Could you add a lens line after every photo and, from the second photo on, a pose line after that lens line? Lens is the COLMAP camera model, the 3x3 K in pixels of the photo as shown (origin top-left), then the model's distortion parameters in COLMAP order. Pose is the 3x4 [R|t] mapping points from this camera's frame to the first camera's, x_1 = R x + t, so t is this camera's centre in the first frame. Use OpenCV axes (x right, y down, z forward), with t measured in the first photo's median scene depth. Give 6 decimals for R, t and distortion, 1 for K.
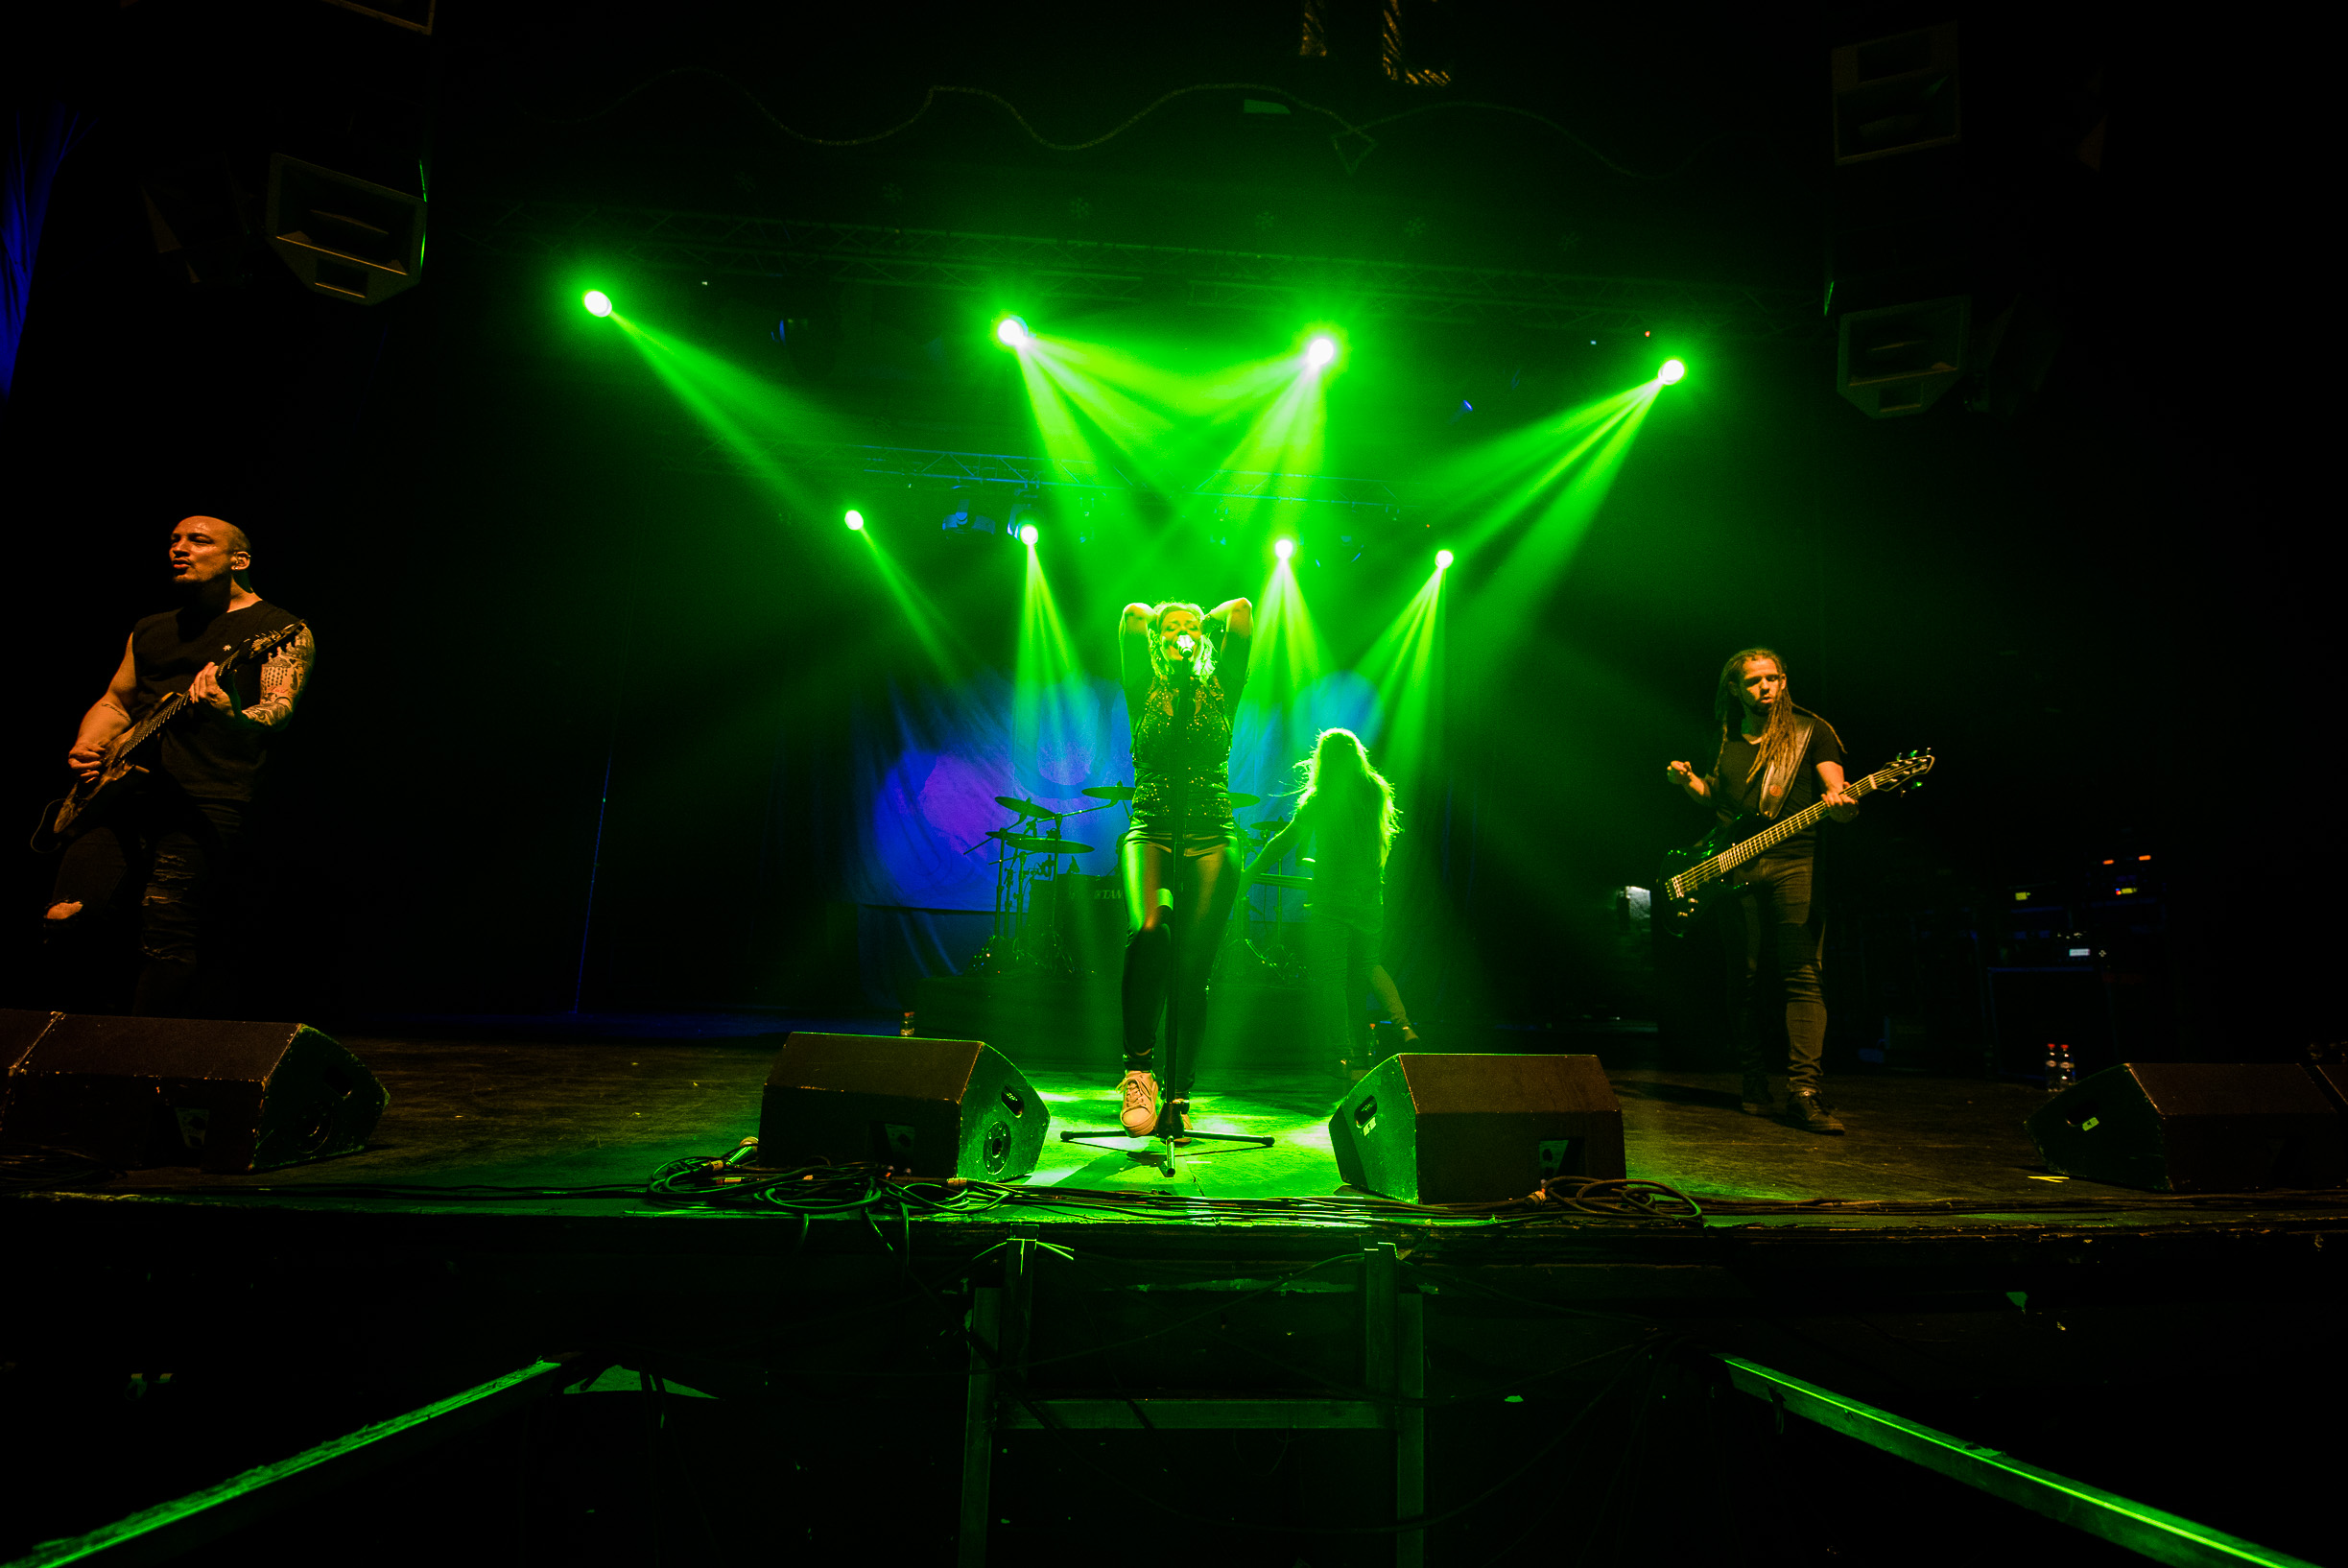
lens RADIAL K [[1036.6, 0, 1174.5], [0, 1036.6, 788.8], [0, 0, 1]] dist [-0.007708, -0.007024]
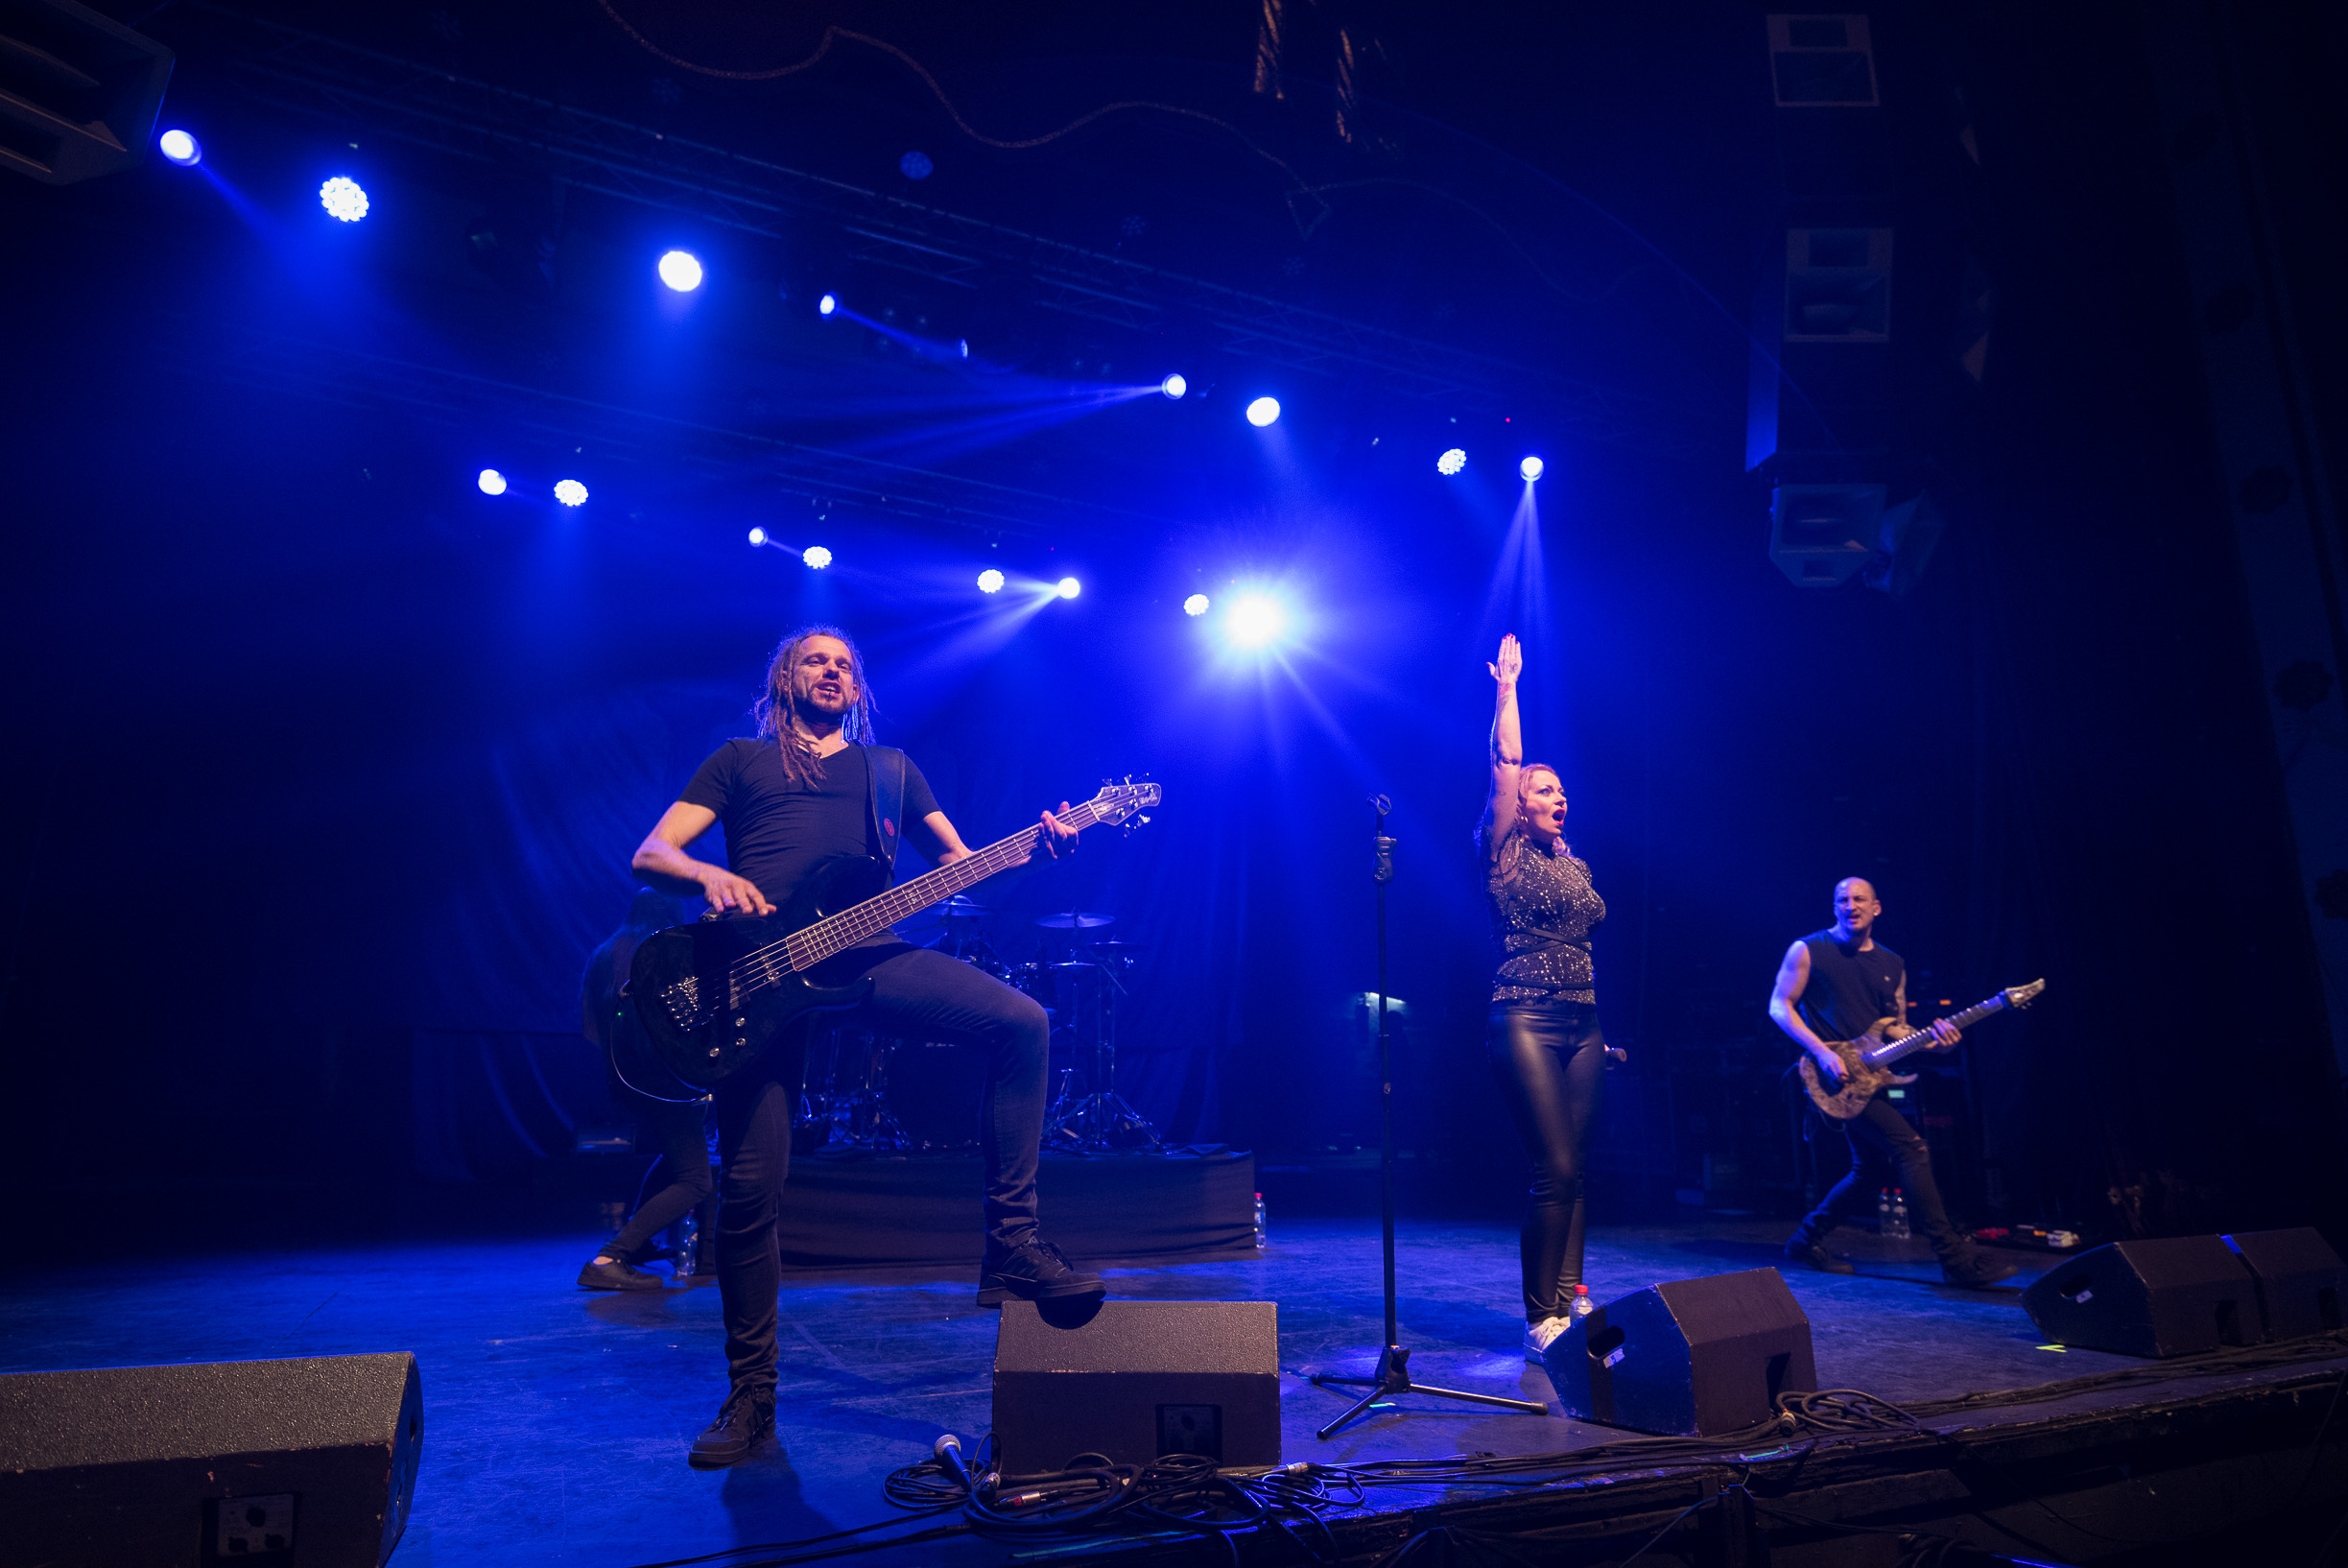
lens RADIAL K [[1362.8, 0, 1146.4], [0, 1362.8, 756.4], [0, 0, 1]] dist [0.006331, -0.006022]
pose [[0.937959, 0.062119, 0.341136, -0.705540], [-0.045309, 0.997344, -0.057035, -0.150927], [-0.343772, 0.038040, 0.938282, -0.089402]]
